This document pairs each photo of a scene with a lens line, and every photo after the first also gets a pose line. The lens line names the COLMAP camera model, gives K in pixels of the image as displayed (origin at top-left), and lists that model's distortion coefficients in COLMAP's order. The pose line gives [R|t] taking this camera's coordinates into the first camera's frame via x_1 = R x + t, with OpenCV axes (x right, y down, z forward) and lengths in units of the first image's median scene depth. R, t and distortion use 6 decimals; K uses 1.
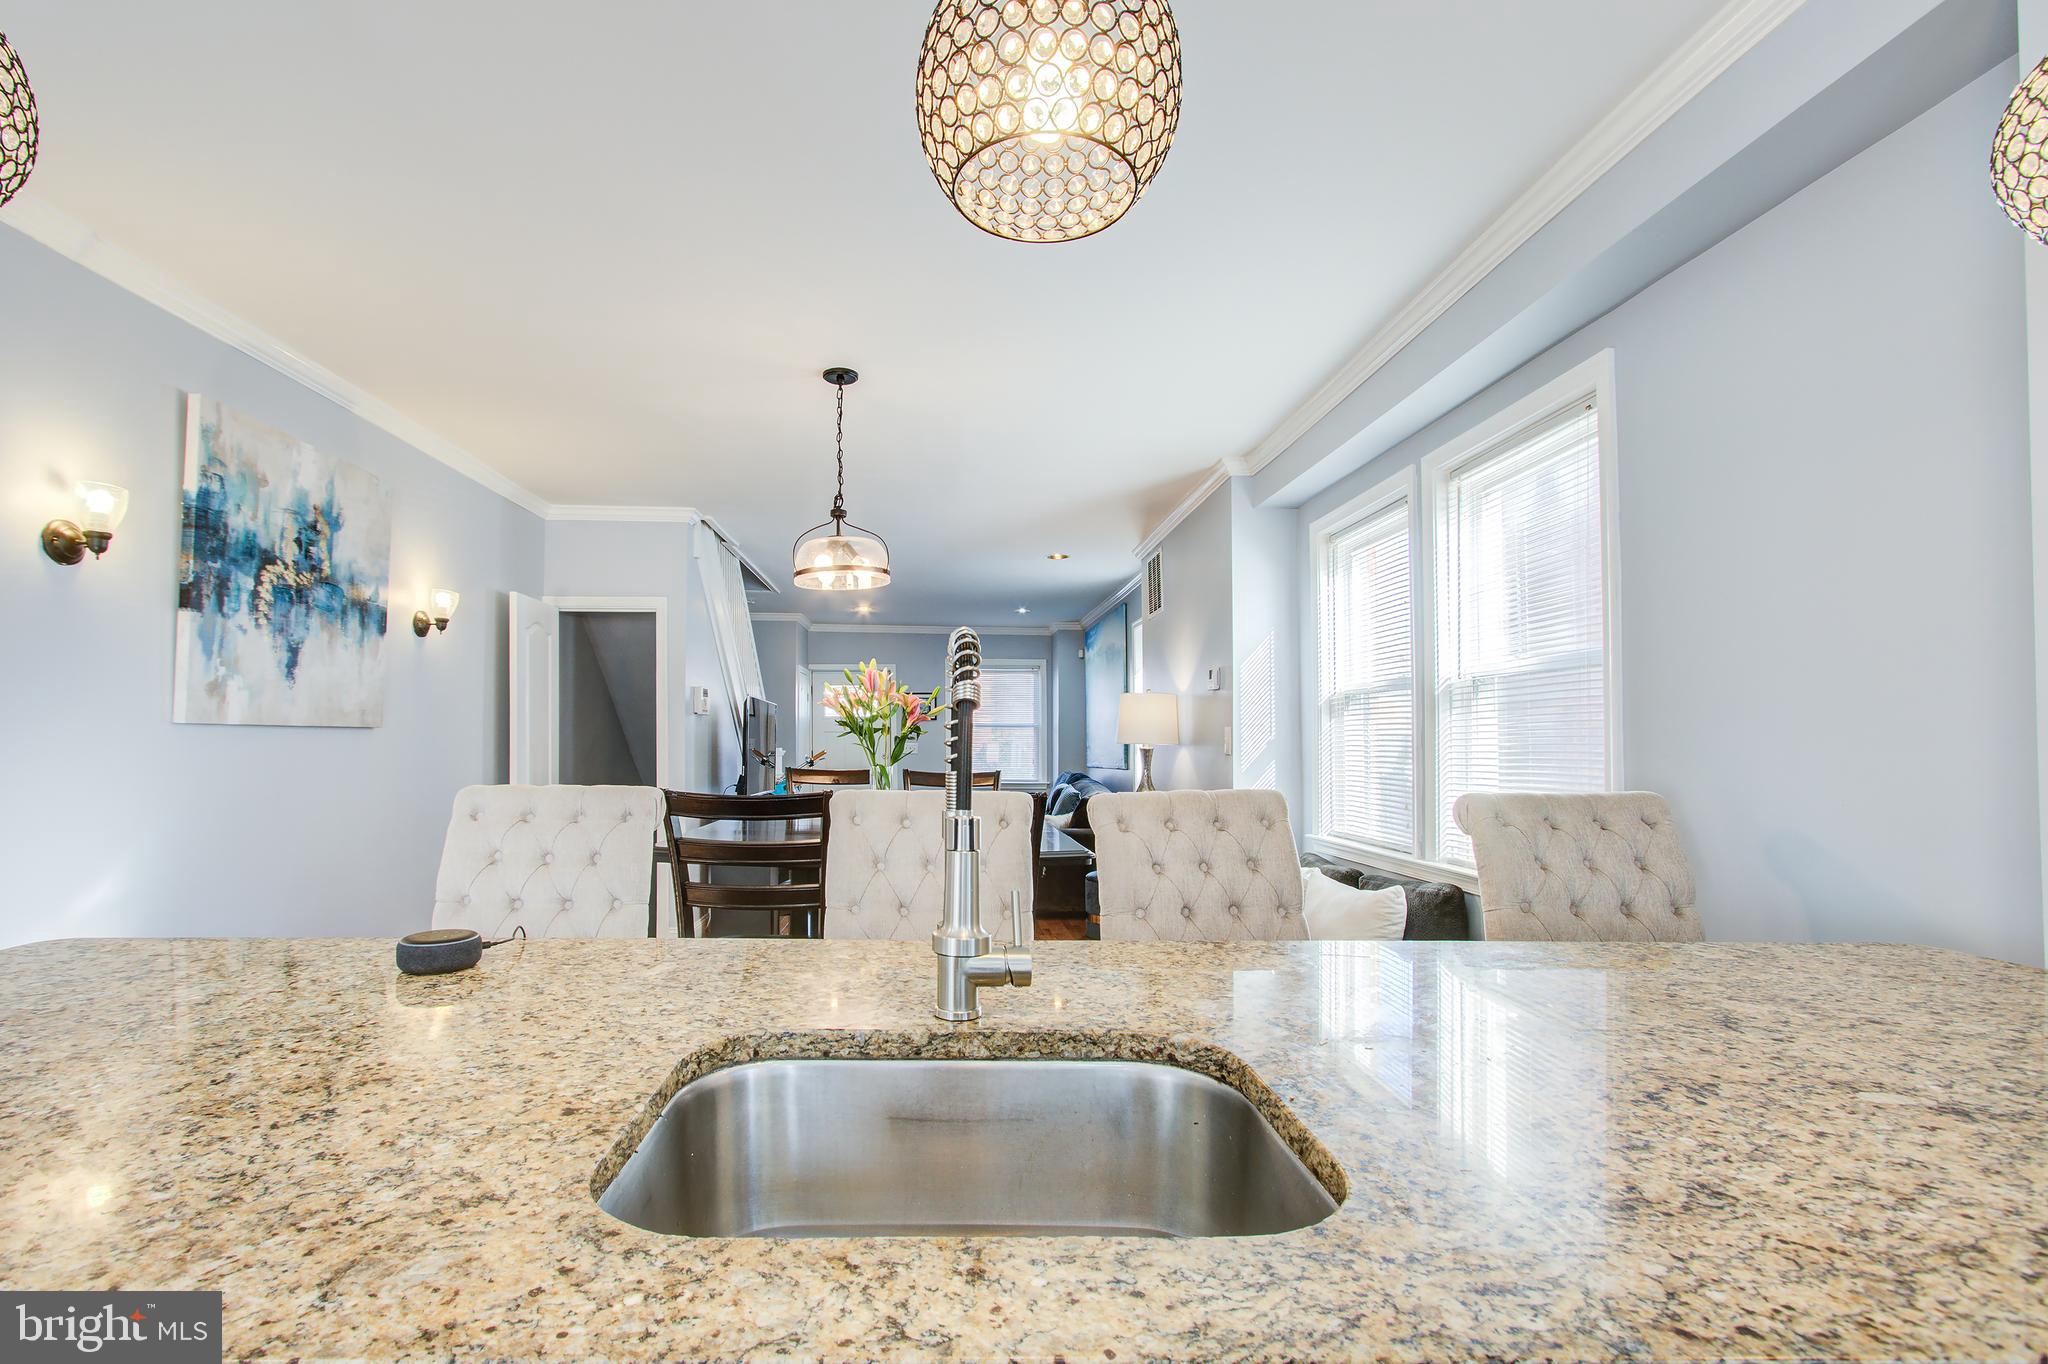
lens RADIAL K [[938.1, 0, 941.5], [0, 938.1, 751.4], [0, 0, 1]] dist [0.009975, -0.002057]
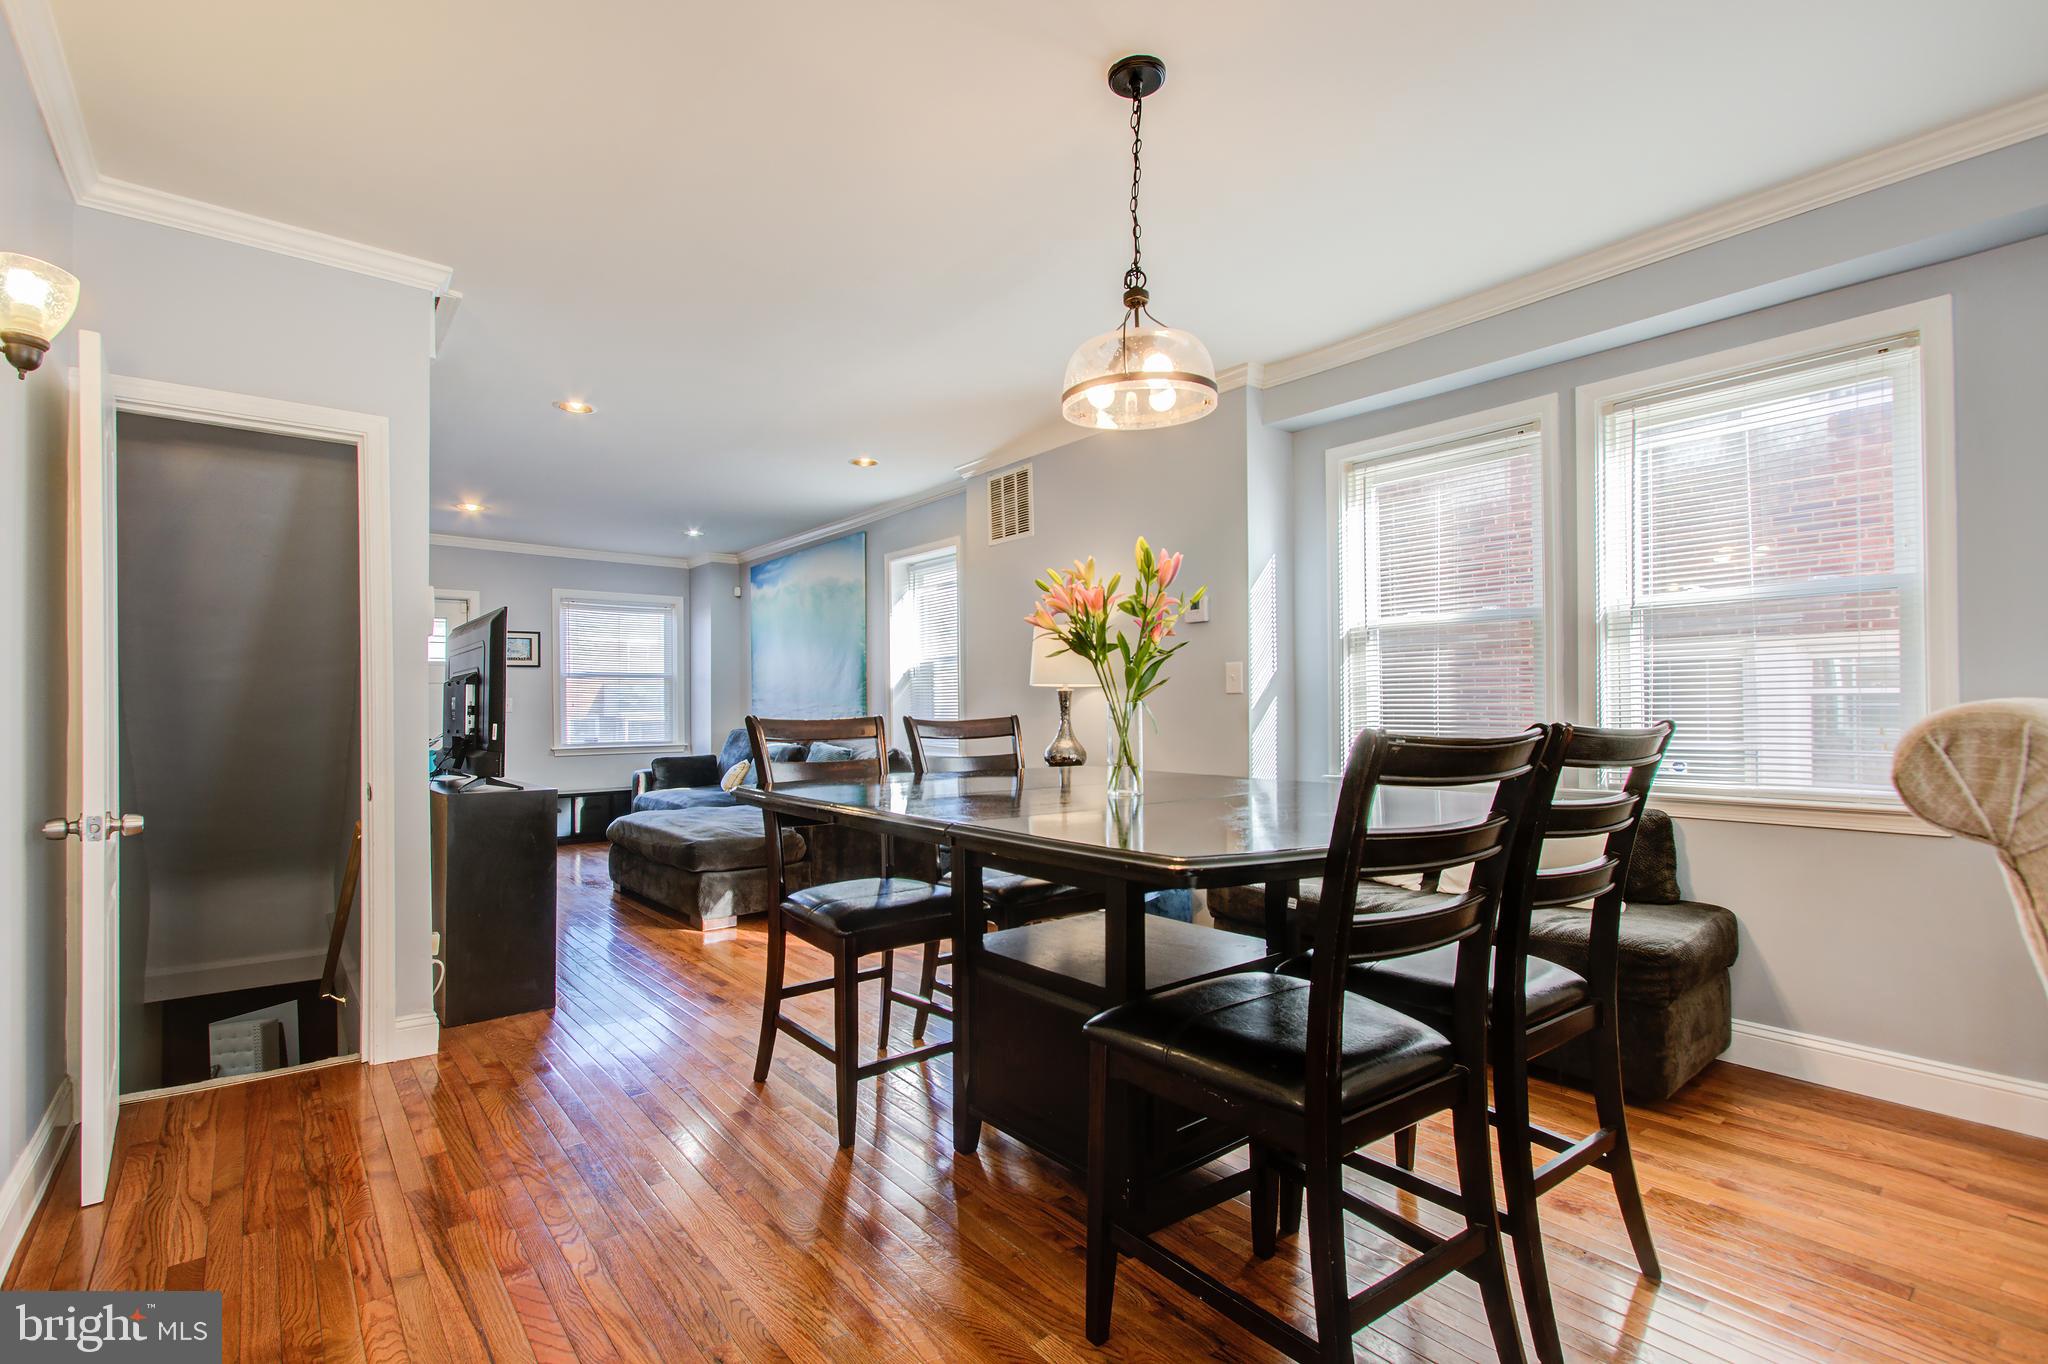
lens RADIAL K [[938.1, 0, 994.7], [0, 938.1, 695.9], [0, 0, 1]] dist [0.009975, -0.002057]
pose [[0.794963, -0.005006, 0.606638, -0.585826], [0.016781, 0.999765, -0.013740, 0.019068], [-0.606426, 0.021103, 0.794860, 0.585587]]
